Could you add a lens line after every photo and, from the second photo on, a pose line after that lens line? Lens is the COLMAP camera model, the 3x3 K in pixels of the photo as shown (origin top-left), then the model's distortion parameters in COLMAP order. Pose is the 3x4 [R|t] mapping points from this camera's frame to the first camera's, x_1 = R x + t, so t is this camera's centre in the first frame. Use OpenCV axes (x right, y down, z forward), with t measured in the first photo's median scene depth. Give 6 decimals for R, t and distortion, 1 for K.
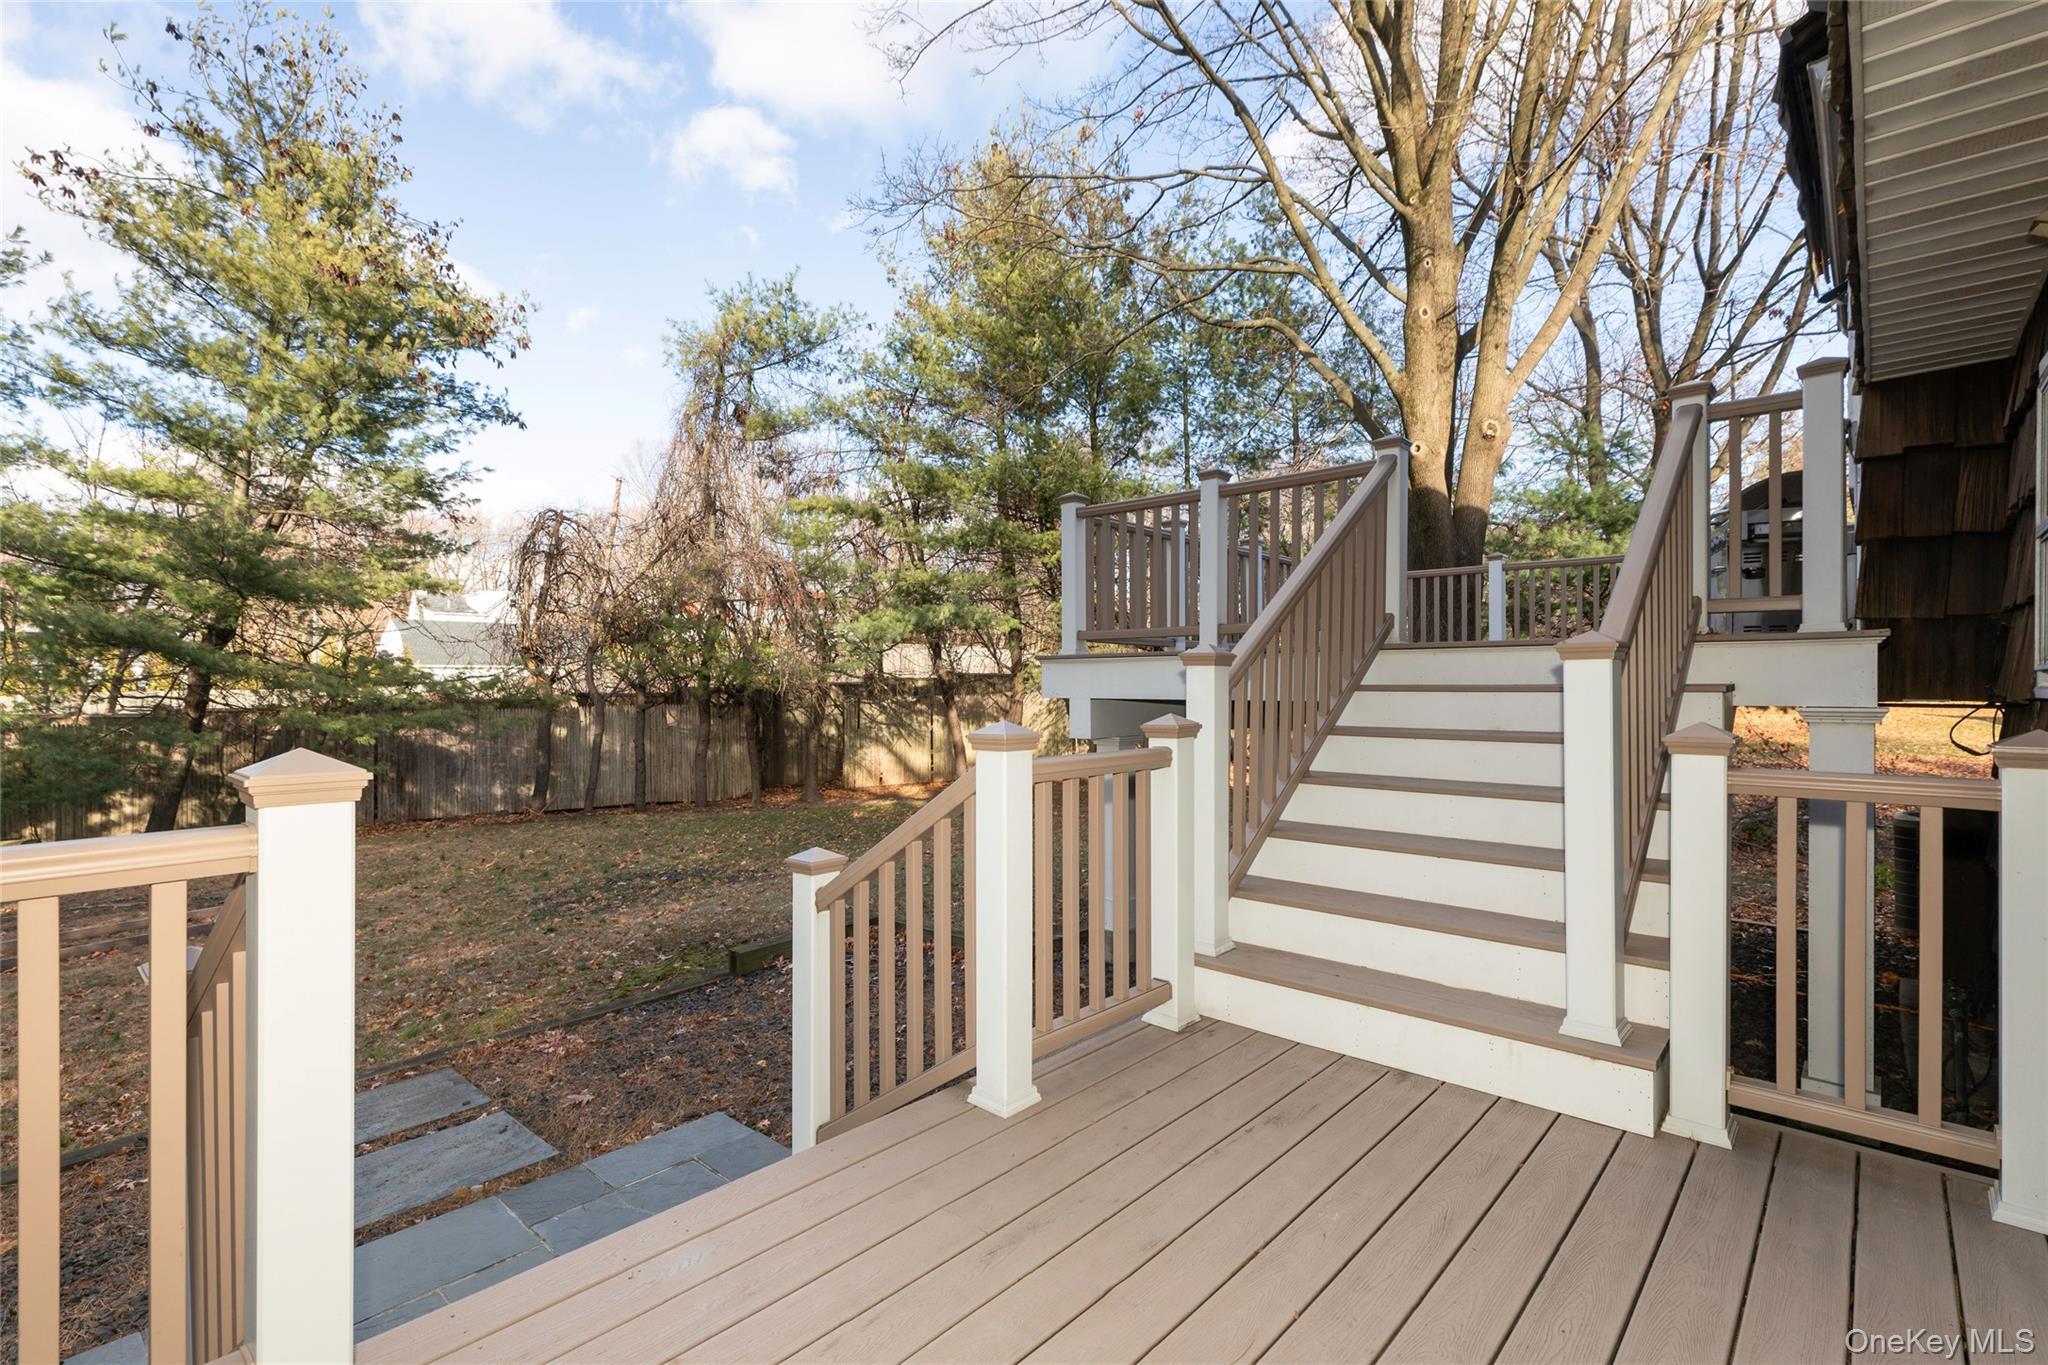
lens RADIAL K [[959.7, 0, 1028.9], [0, 959.7, 685.4], [0, 0, 1]] dist [0.018091, 0.000542]
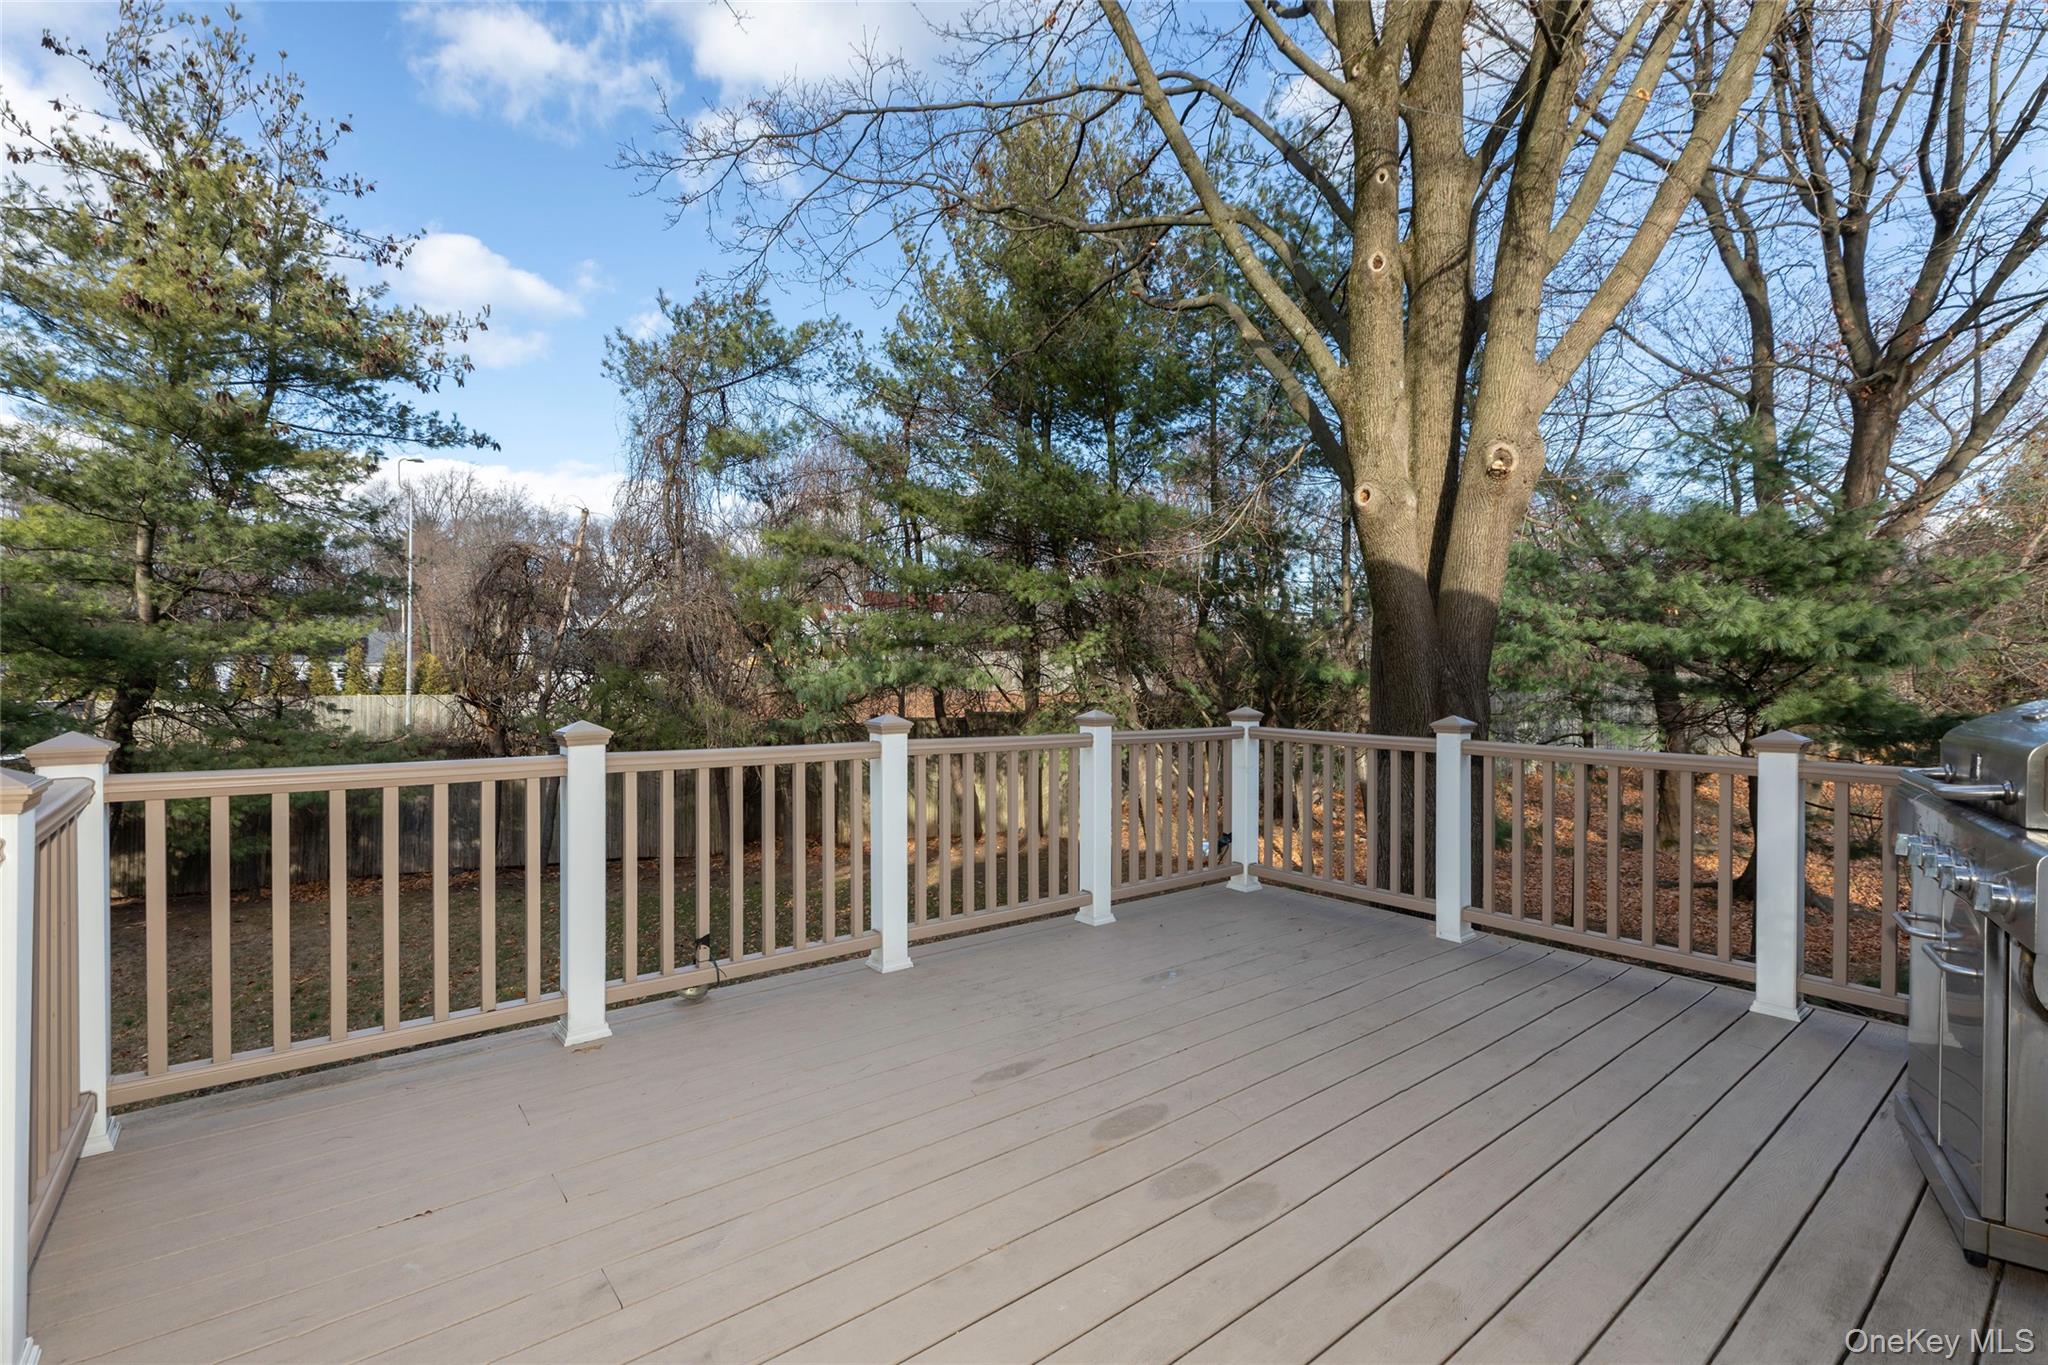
lens RADIAL K [[926.6, 0, 1025.9], [0, 926.6, 685.2], [0, 0, 1]] dist [0.012478, 0.000465]
pose [[0.987693, 0.013357, -0.155831, 0.146894], [-0.011678, 0.999864, 0.011685, -0.068703], [0.155966, -0.009722, 0.987715, 0.208257]]
